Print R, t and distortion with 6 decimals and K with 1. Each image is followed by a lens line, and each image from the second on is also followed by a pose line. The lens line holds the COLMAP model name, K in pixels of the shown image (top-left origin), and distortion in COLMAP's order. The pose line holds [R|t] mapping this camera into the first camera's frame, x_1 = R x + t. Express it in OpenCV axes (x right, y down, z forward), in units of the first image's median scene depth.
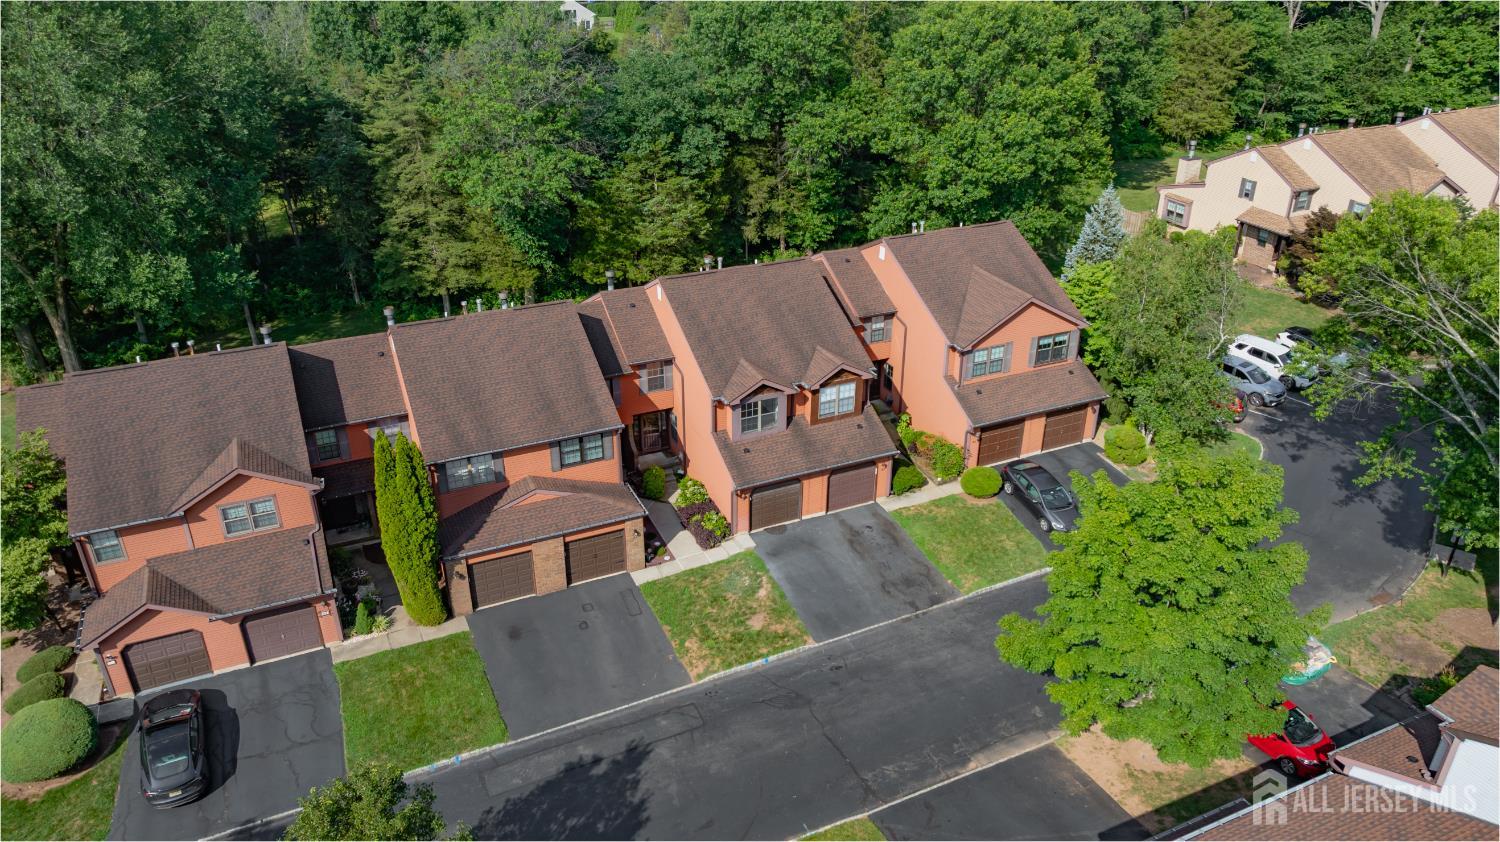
lens RADIAL K [[1060.9, 0, 754.8], [0, 1060.9, 423.2], [0, 0, 1]] dist [-0.018023, -0.008345]
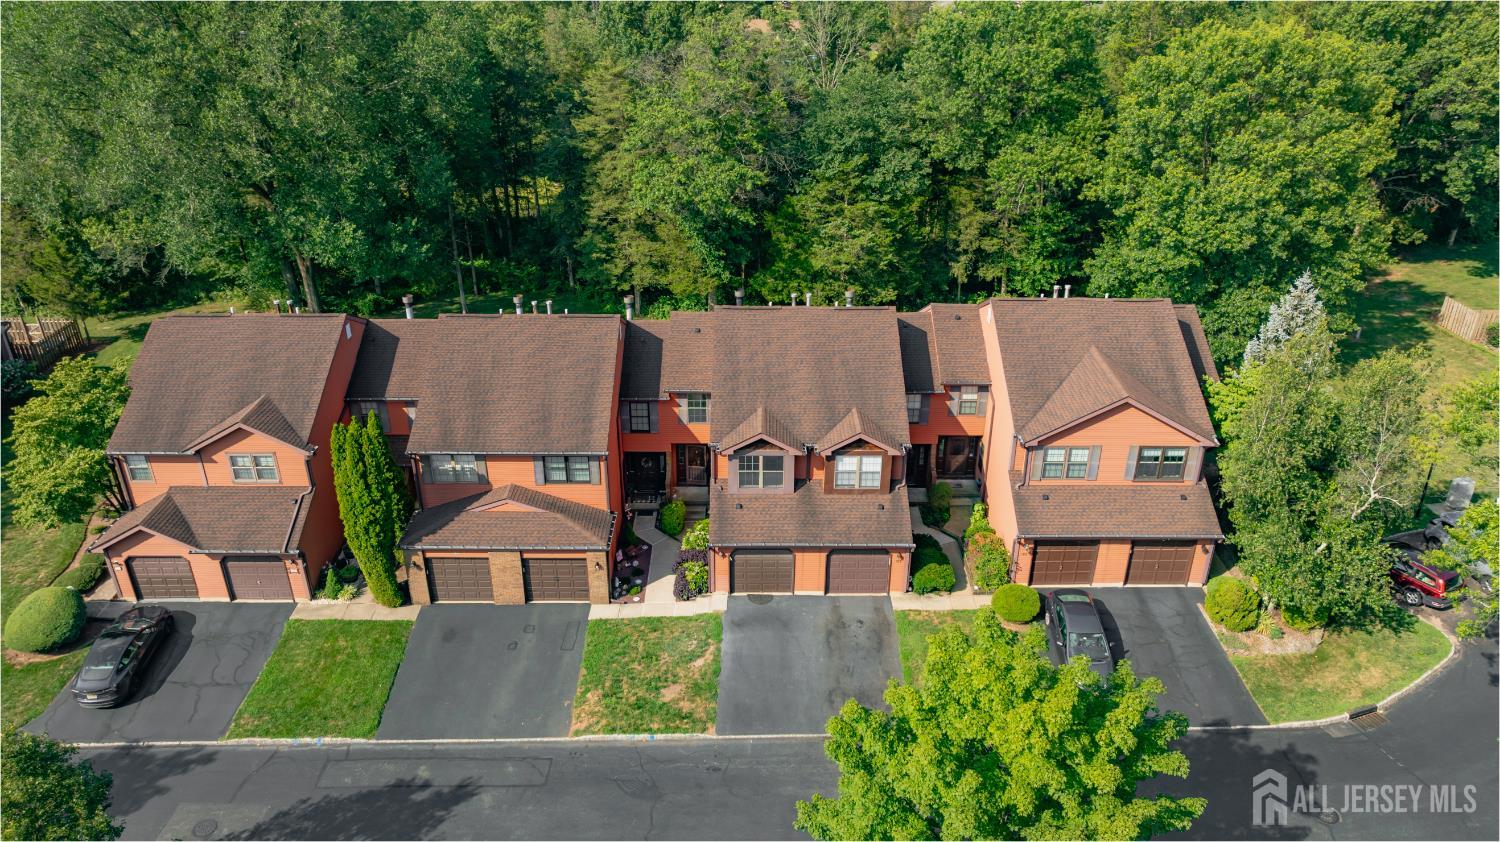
lens RADIAL K [[1060.9, 0, 749.6], [0, 1060.9, 421.6], [0, 0, 1]] dist [-0.018023, -0.008345]
pose [[0.907499, 0.187230, -0.376020, 0.310595], [-0.189404, 0.981392, 0.031547, -0.071776], [0.374930, 0.042591, 0.926074, 0.142840]]
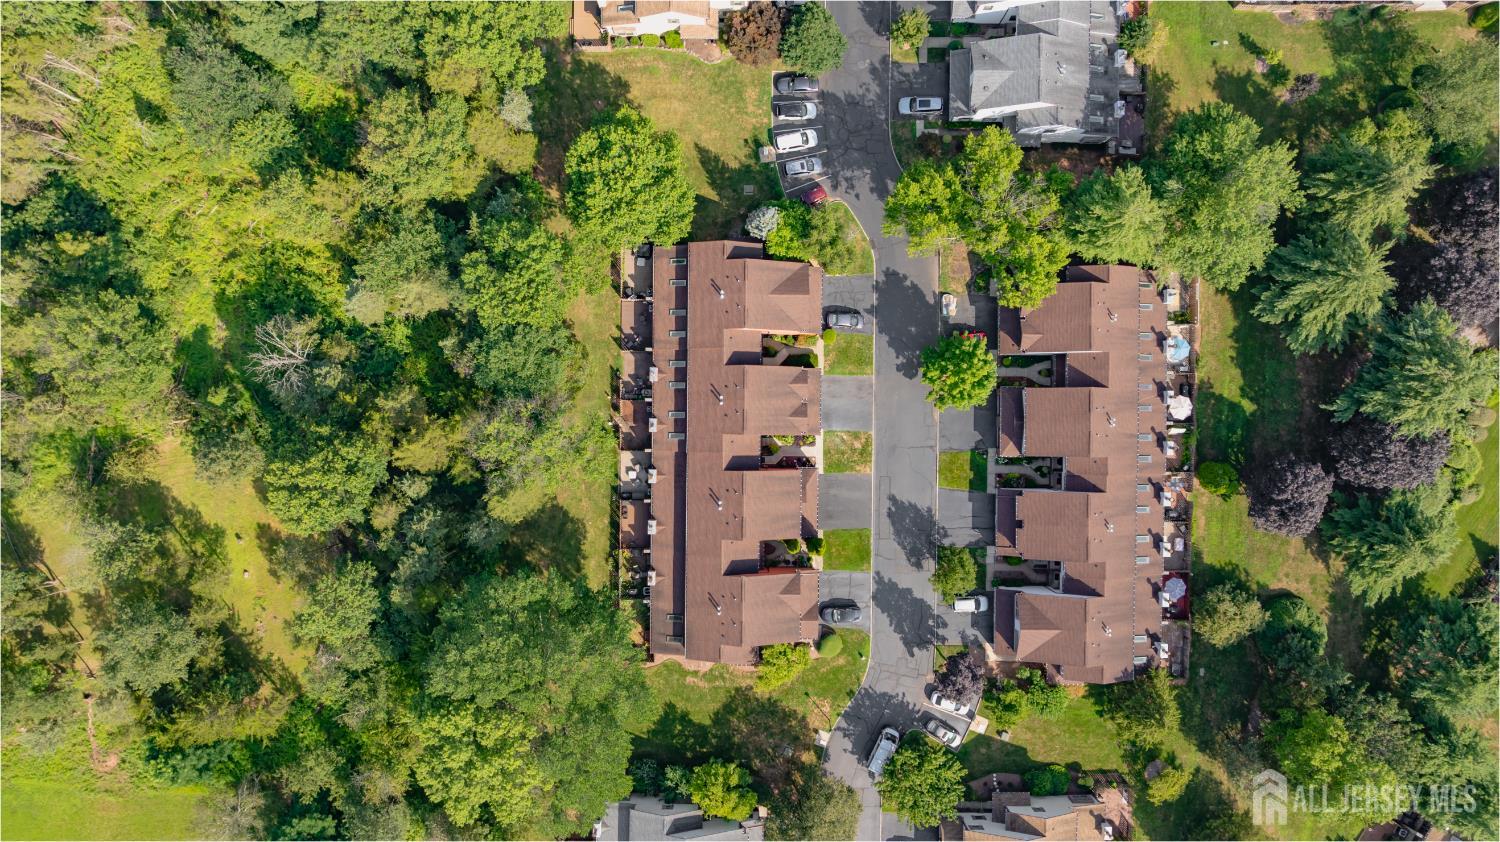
lens RADIAL K [[1060.9, 0, 749.8], [0, 1060.9, 420.4], [0, 0, 1]] dist [-0.018023, -0.008345]
pose [[0.425597, -0.904913, -0.000767, -0.054688], [0.408818, 0.191519, 0.892294, -2.318511], [-0.807301, -0.380071, 0.451454, -0.099986]]
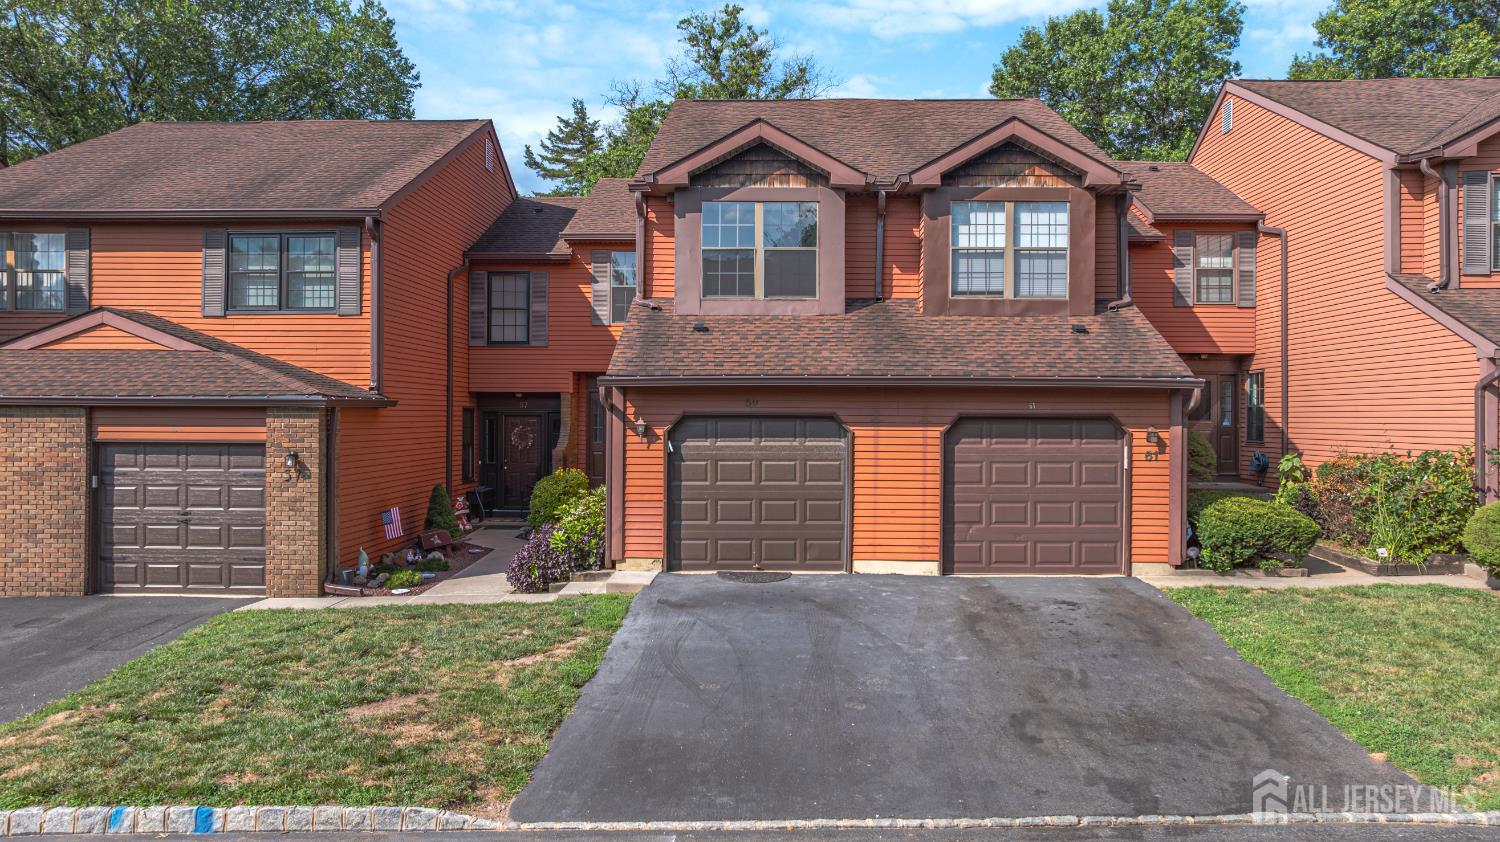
lens RADIAL K [[1060.9, 0, 753.5], [0, 1060.9, 417.9], [0, 0, 1]] dist [-0.018023, -0.008345]
pose [[0.895990, 0.001867, -0.444070, 0.150797], [-0.204921, 0.888893, -0.409728, 0.177719], [0.393965, 0.458112, 0.796822, 0.699178]]
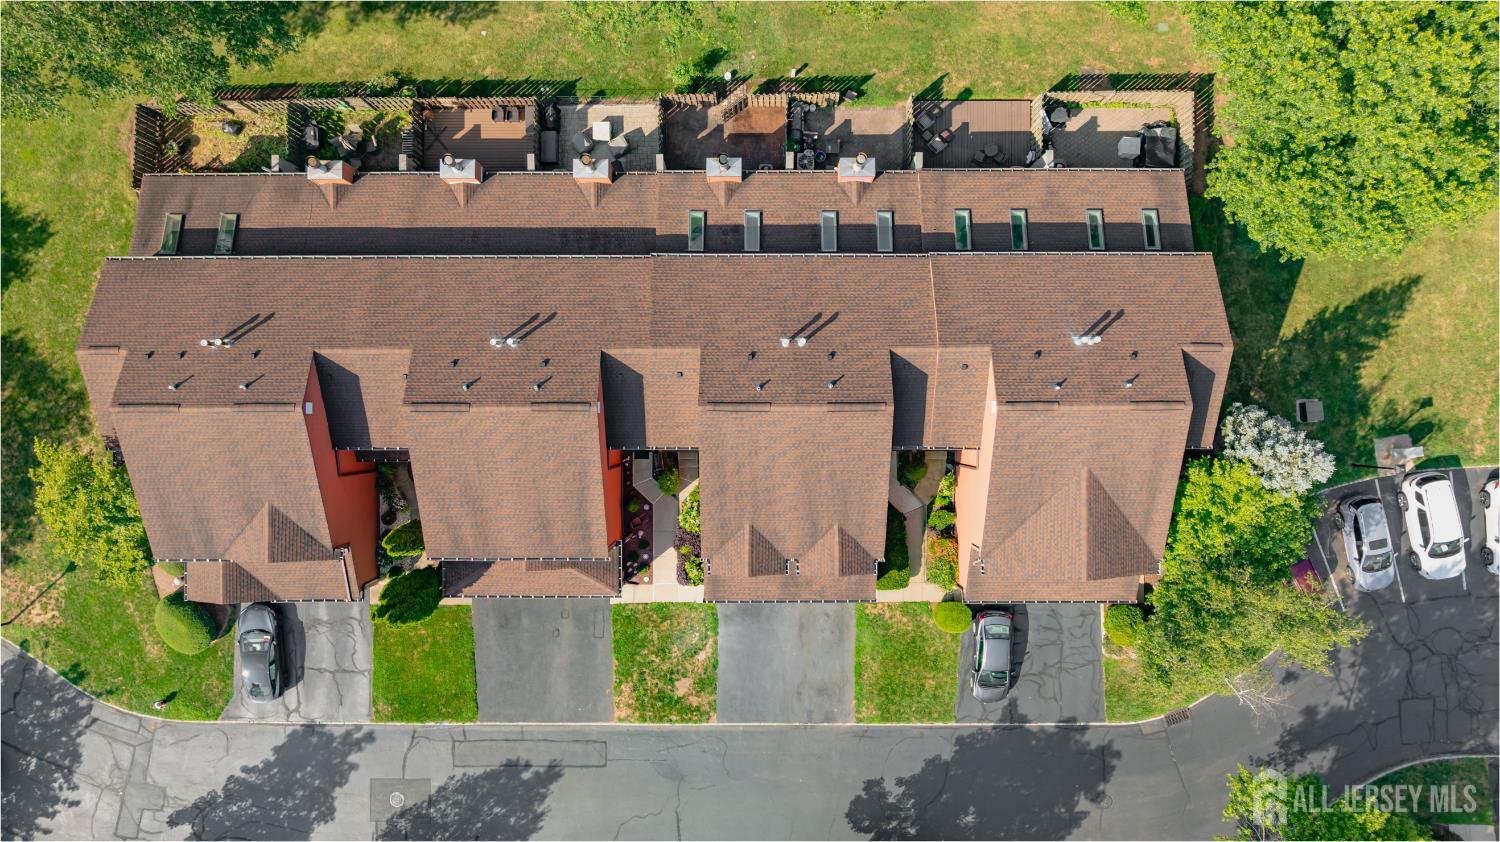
lens RADIAL K [[1060.9, 0, 750.0], [0, 1060.9, 422.5], [0, 0, 1]] dist [-0.018023, -0.008345]
pose [[0.910011, 0.414584, 0.000317, -0.047300], [-0.185903, 0.407373, 0.894140, -0.918665], [0.370567, -0.813737, 0.447786, 0.615711]]
